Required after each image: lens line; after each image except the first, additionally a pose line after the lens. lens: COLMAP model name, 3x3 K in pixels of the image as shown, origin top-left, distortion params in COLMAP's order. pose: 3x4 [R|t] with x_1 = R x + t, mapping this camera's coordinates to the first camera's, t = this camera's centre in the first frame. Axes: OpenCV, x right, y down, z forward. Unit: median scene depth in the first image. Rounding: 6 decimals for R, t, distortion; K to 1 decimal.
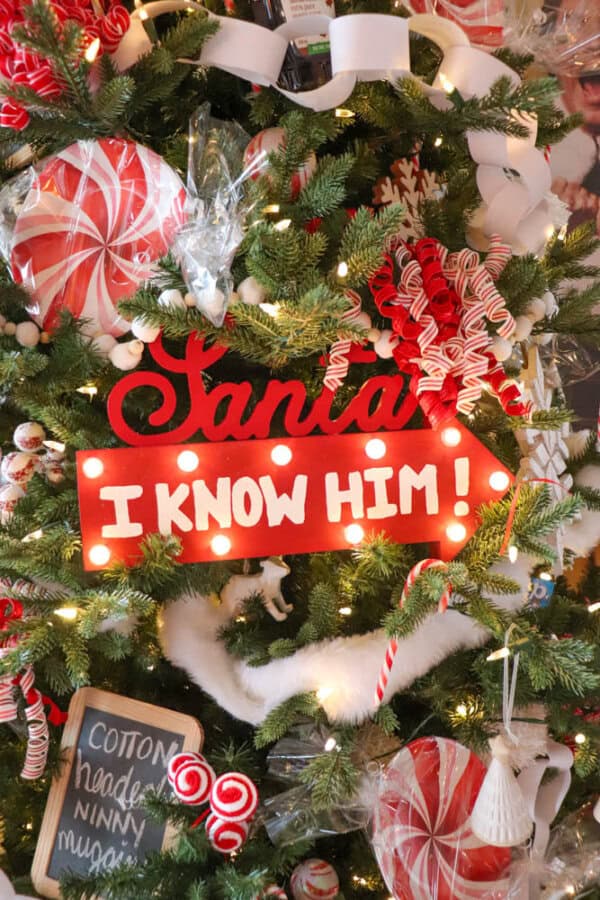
lens RADIAL K [[803.7, 0, 300.0], [0, 803.7, 450.0], [0, 0, 1]] dist [-0.154926, 0.165068]
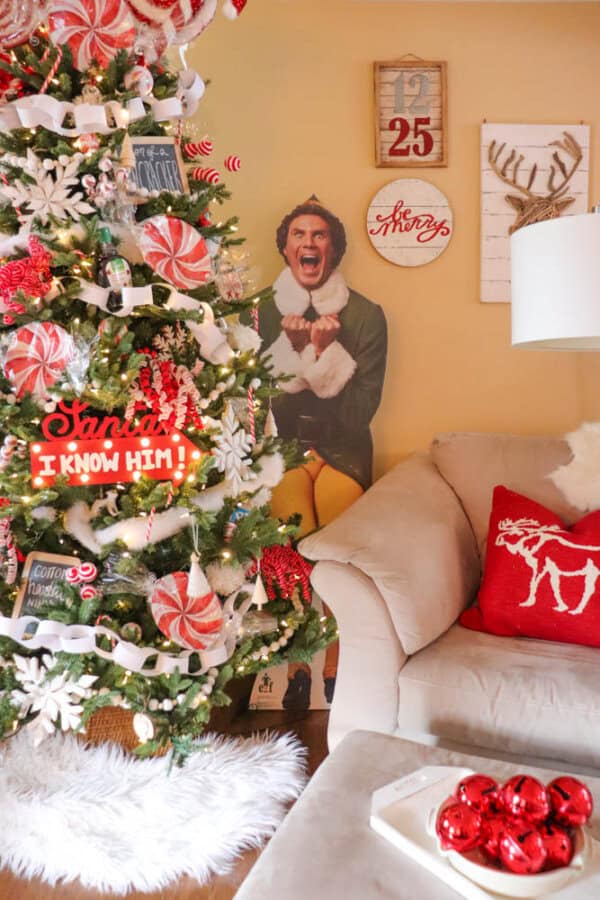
lens RADIAL K [[741.6, 0, 300.0], [0, 741.6, 450.0], [0, 0, 1]] dist [-0.175723, 0.160557]
pose [[0.997129, -0.007785, 0.075322, 0.404455], [0.012935, 0.997593, -0.068127, 0.187925], [-0.074610, 0.068906, 0.994829, -1.378002]]
